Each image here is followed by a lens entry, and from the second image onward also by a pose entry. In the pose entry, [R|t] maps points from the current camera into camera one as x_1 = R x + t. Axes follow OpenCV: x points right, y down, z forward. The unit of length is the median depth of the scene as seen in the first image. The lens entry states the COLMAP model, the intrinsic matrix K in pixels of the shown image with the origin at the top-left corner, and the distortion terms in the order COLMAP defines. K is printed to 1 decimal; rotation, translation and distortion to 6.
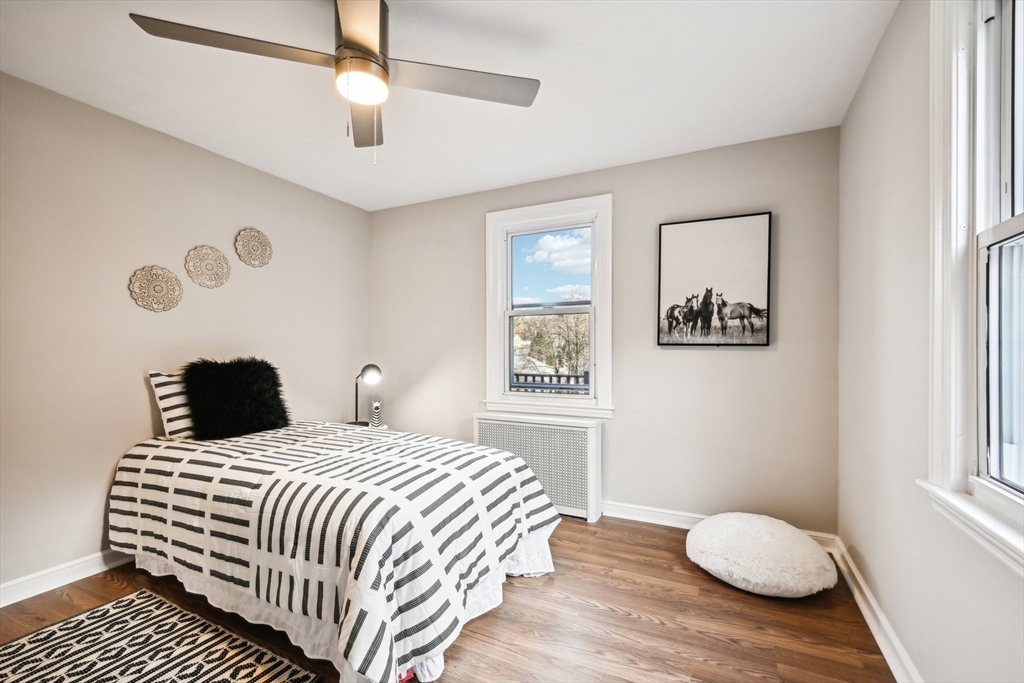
lens RADIAL K [[441.8, 0, 508.8], [0, 441.8, 346.8], [0, 0, 1]] dist [0.001654, -0.000575]
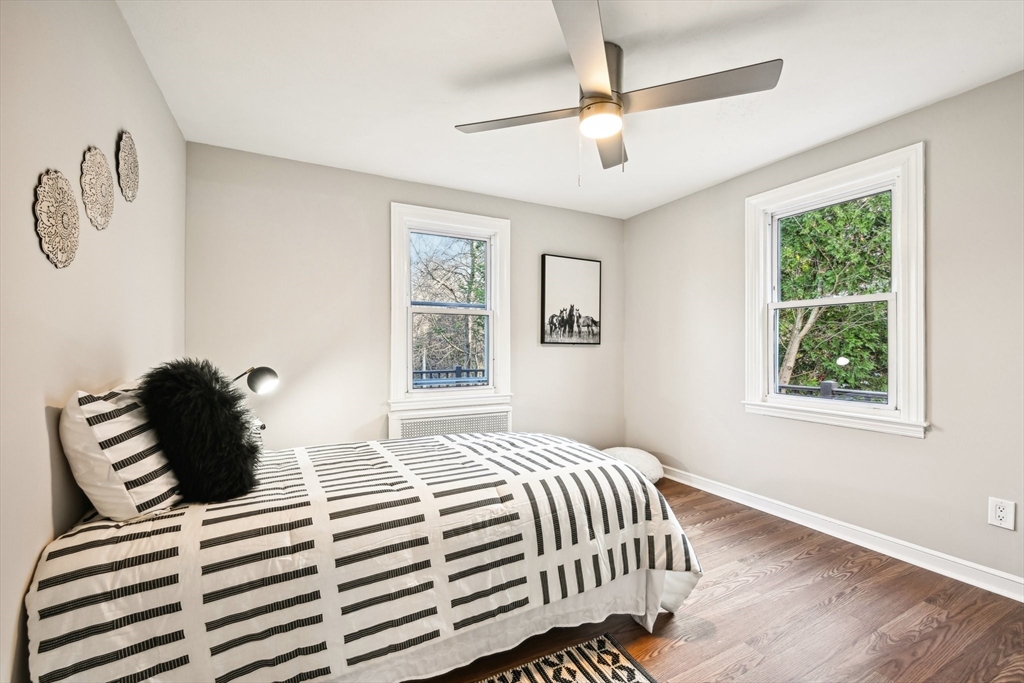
lens RADIAL K [[441.8, 0, 516.6], [0, 441.8, 345.1], [0, 0, 1]] dist [0.001654, -0.000575]
pose [[0.577708, 0.002580, 0.816239, -0.849715], [-0.004888, 0.999988, 0.000300, 0.001469], [-0.816229, -0.004163, 0.577714, 0.303624]]
